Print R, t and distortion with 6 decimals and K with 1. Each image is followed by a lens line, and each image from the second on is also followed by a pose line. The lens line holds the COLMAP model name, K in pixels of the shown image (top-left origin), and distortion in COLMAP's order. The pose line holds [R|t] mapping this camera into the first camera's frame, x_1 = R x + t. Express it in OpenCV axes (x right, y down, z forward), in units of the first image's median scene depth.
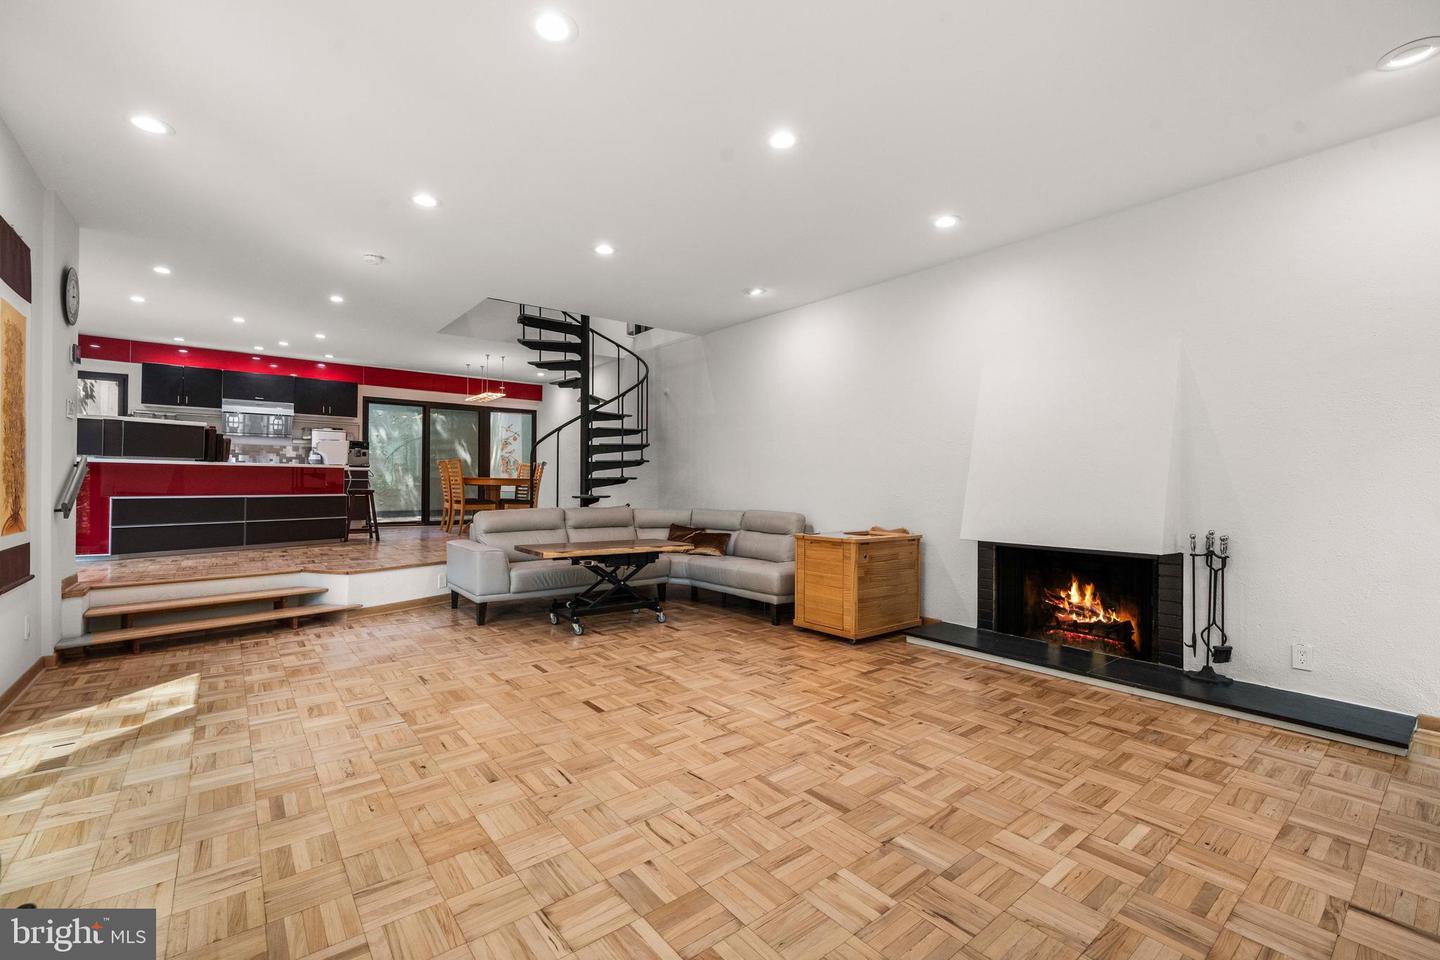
lens RADIAL K [[614.9, 0, 725.5], [0, 614.9, 474.0], [0, 0, 1]] dist [0.000808, 0.000208]
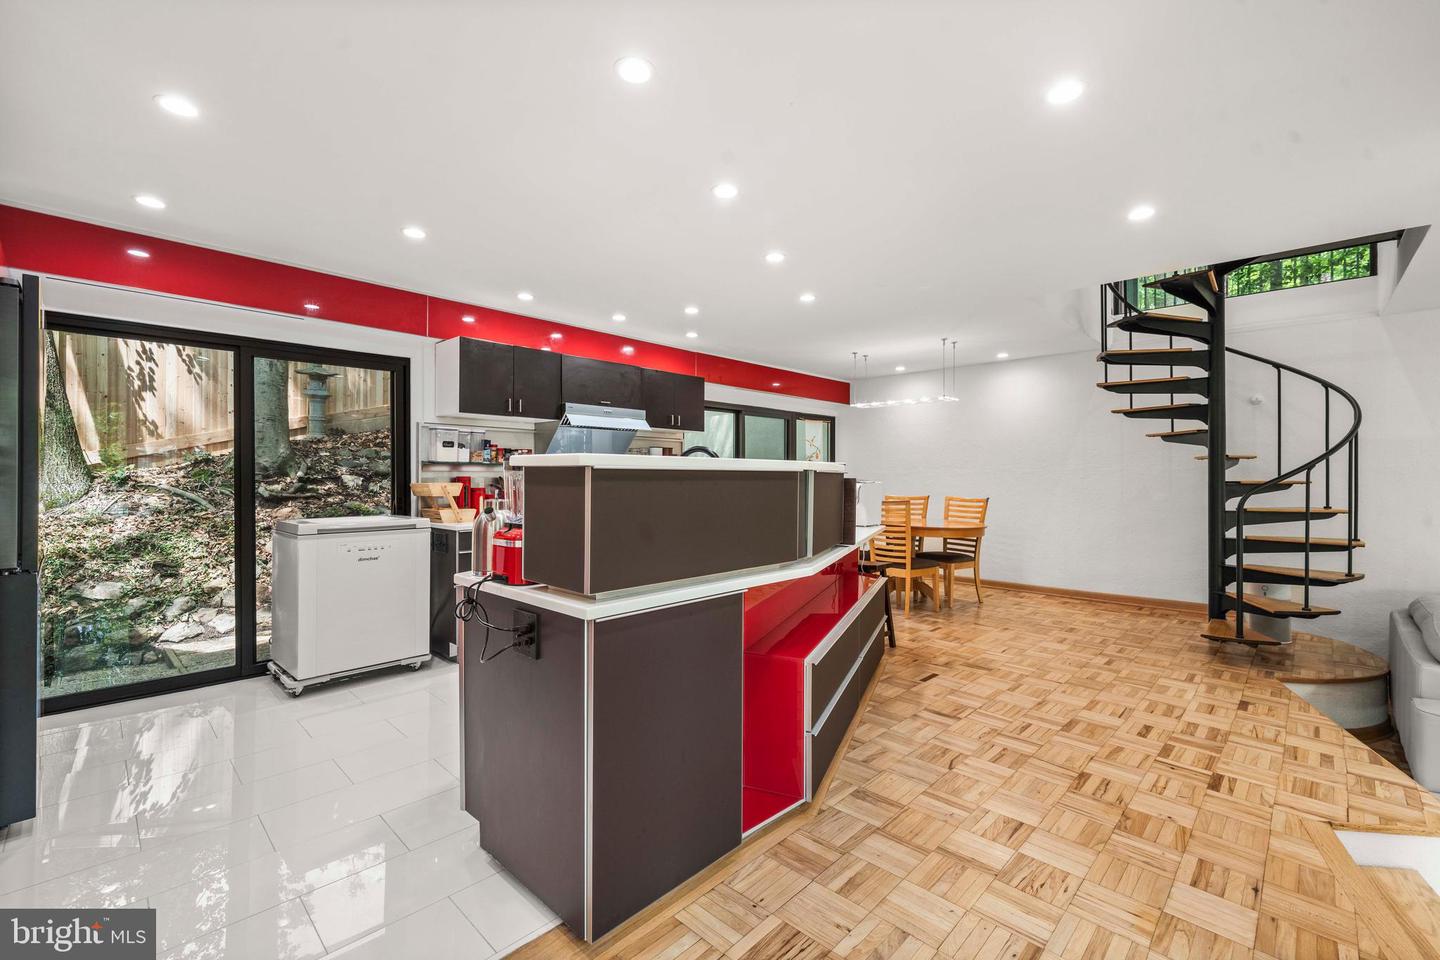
lens RADIAL K [[614.9, 0, 725.5], [0, 614.9, 474.0], [0, 0, 1]] dist [0.000808, 0.000208]
pose [[0.988780, -0.004556, 0.149307, -0.557282], [0.002458, 0.999896, 0.014232, -0.046212], [-0.149356, -0.013706, 0.988689, 0.288561]]
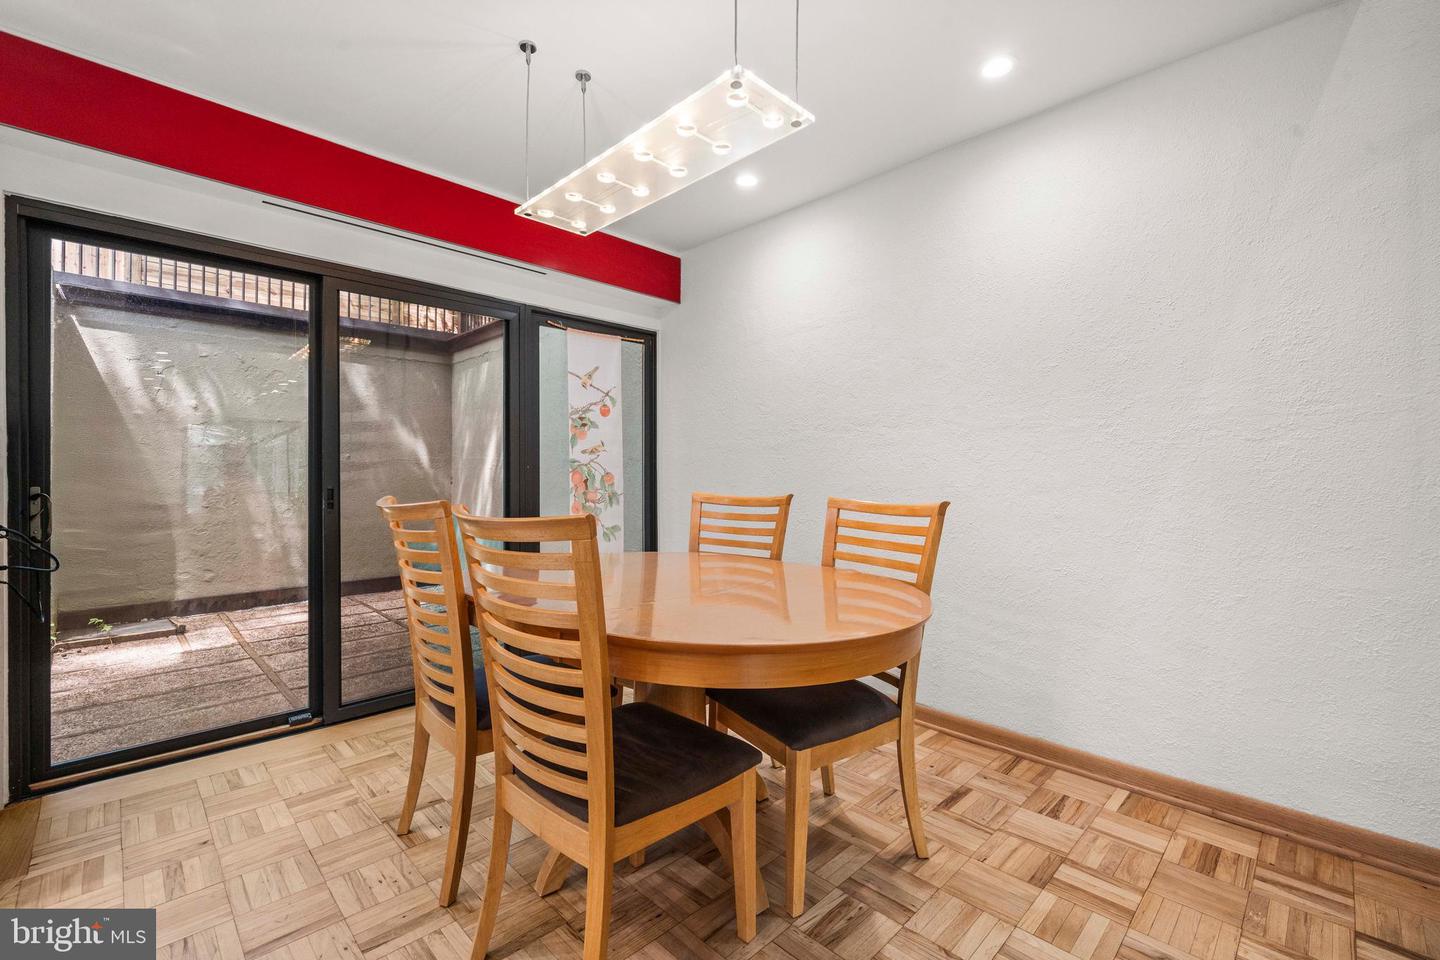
lens RADIAL K [[608.1, 0, 720.0], [0, 608.1, 480.0], [0, 0, 1]] dist [-0.000408, -0.000141]
pose [[0.993754, -0.002998, 0.111548, -0.314706], [0.000611, 0.999770, 0.021425, -0.025455], [-0.111587, -0.021223, 0.993528, 0.651806]]
